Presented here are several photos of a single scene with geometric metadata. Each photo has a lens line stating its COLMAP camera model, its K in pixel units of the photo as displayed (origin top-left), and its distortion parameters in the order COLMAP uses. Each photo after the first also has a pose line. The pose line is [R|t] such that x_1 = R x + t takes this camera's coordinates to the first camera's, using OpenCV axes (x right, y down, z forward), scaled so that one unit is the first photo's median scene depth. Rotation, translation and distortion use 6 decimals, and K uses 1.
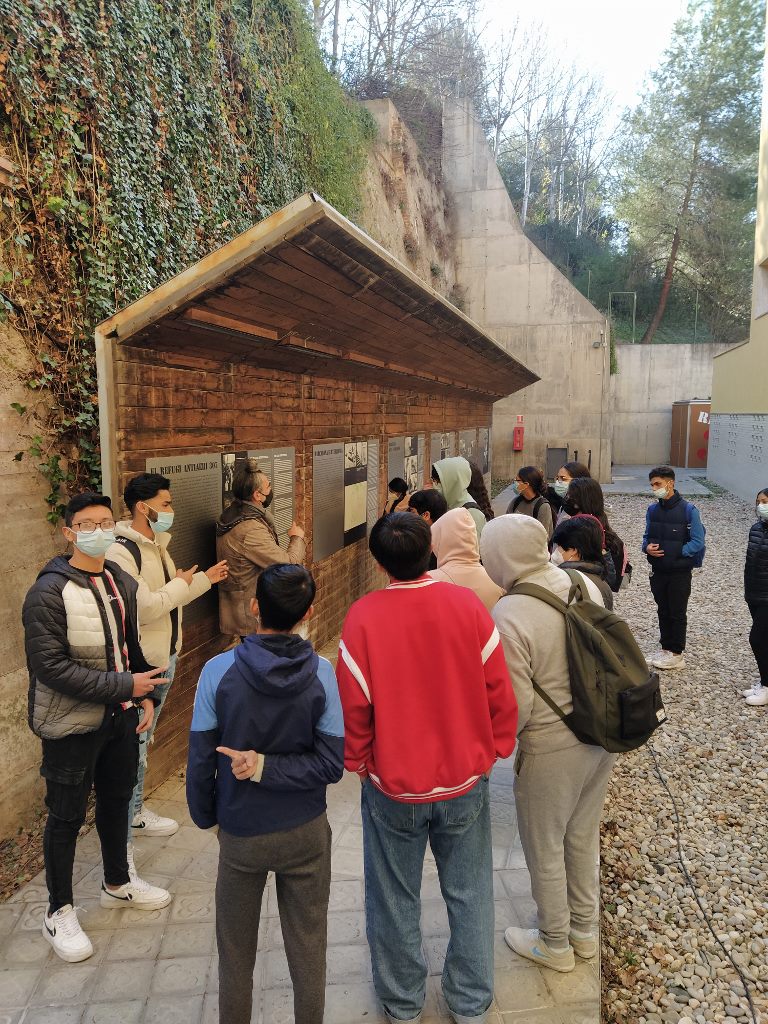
lens RADIAL K [[783.0, 0, 384.0], [0, 783.0, 512.0], [0, 0, 1]] dist [0.126823, -0.154659]
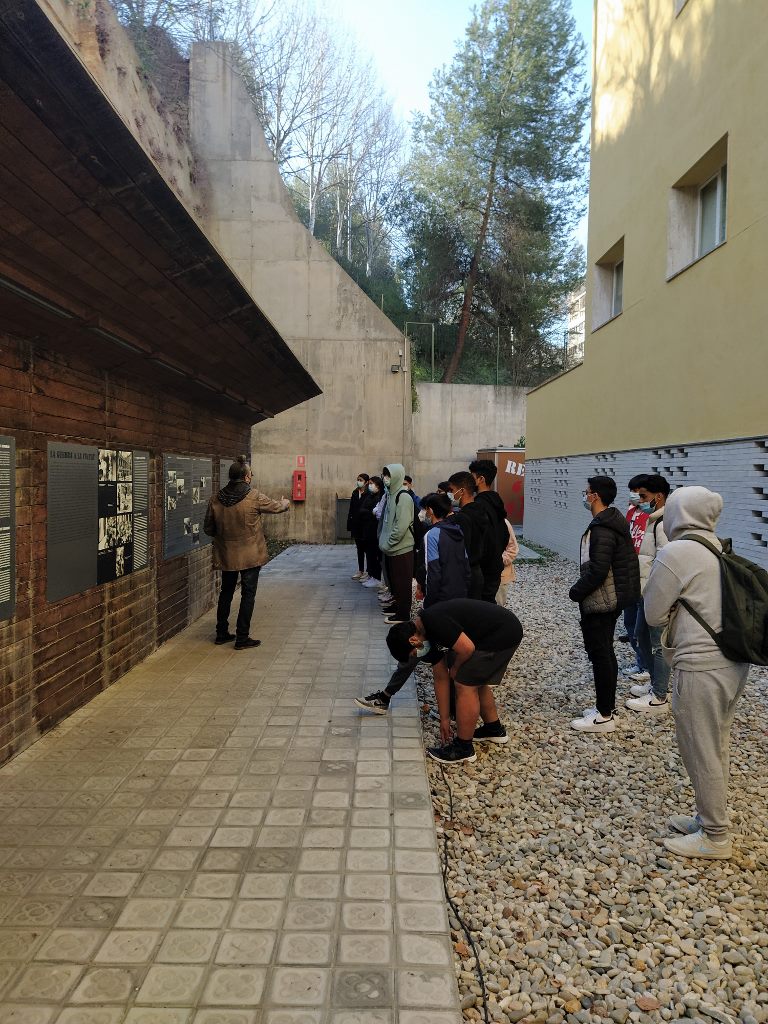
lens RADIAL K [[783.0, 0, 384.0], [0, 783.0, 512.0], [0, 0, 1]] dist [0.126823, -0.154659]
pose [[0.967728, 0.000944, 0.251997, 0.059737], [0.017267, 0.997394, -0.070046, -0.014232], [-0.251407, 0.072137, 0.965190, 0.254158]]
